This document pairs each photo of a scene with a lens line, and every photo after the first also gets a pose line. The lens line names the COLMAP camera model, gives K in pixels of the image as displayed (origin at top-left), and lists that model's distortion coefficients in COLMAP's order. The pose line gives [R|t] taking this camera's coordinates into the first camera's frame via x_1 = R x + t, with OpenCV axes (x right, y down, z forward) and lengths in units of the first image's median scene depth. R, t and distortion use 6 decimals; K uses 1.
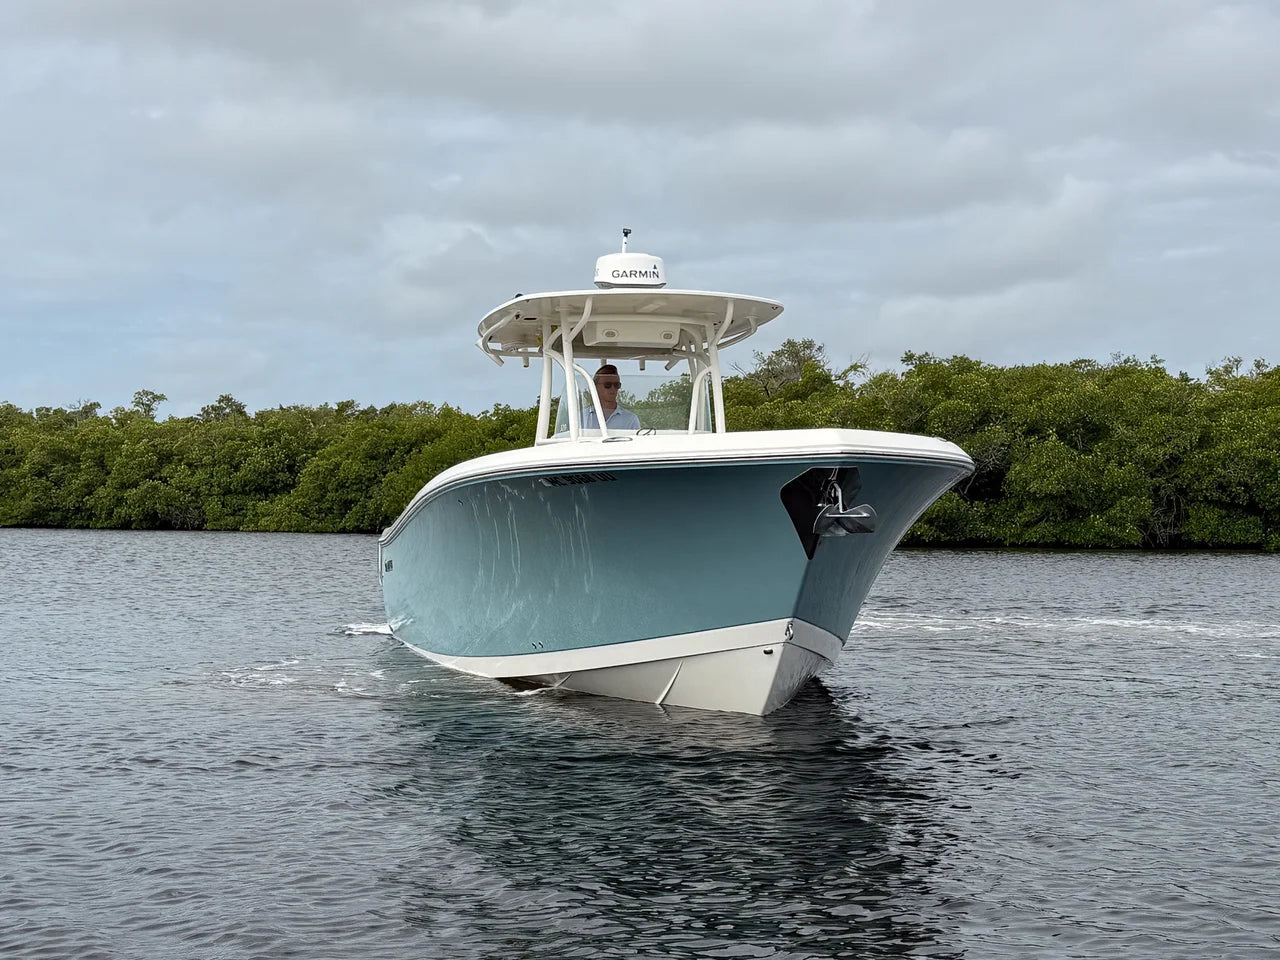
lens RADIAL K [[3002.5, 0, 622.5], [0, 3002.5, 483.5], [0, 0, 1]] dist [0.376204, 0.132828]
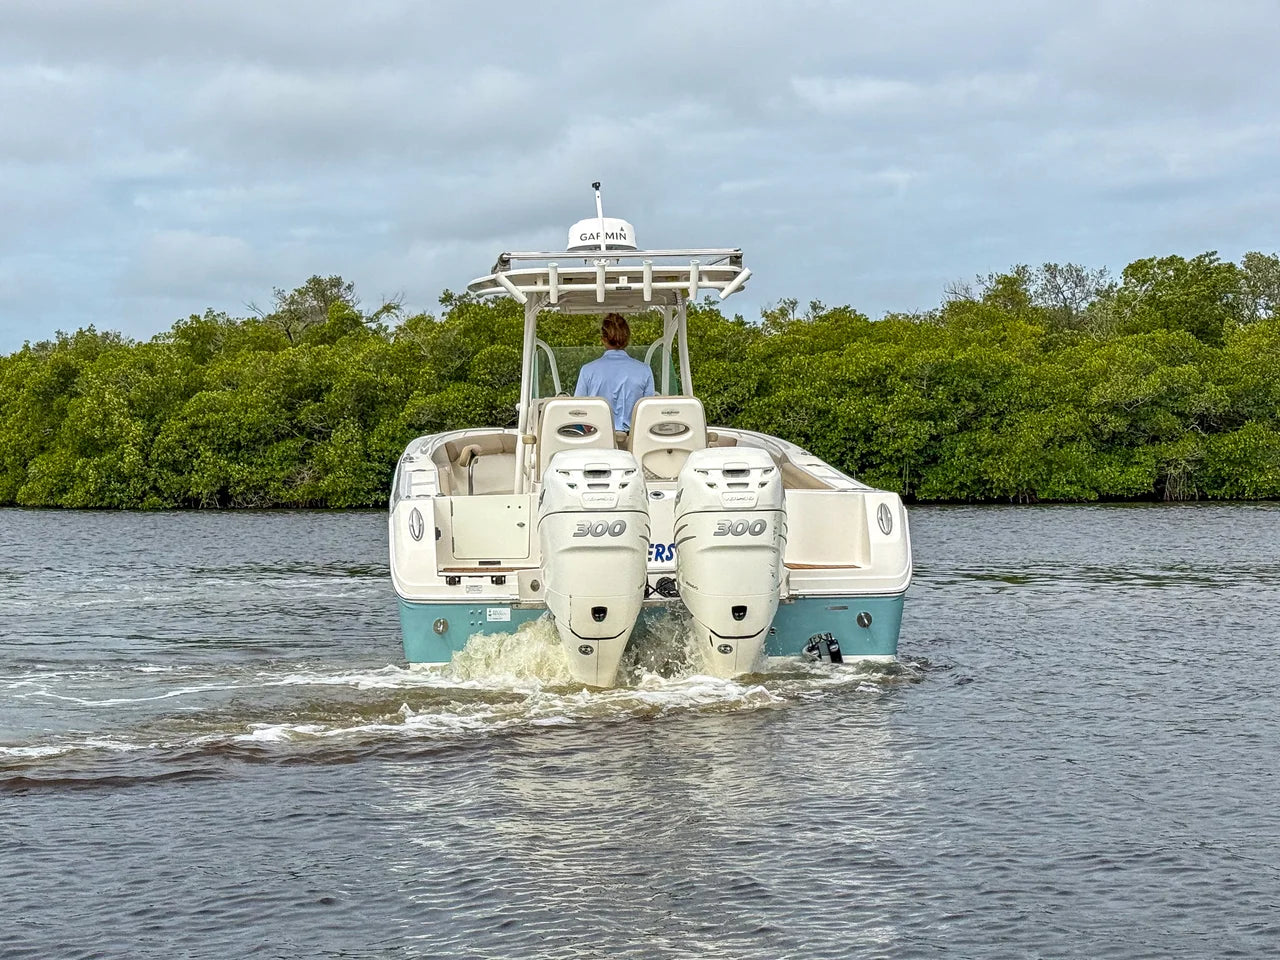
lens RADIAL K [[2870.9, 0, 644.5], [0, 2870.9, 512.8], [0, 0, 1]] dist [0.266057, -0.290098]
pose [[0.985534, -0.014540, 0.168853, 0.006574], [0.009311, 0.999453, 0.031721, -0.004571], [-0.169222, -0.029690, 0.985131, 0.151279]]
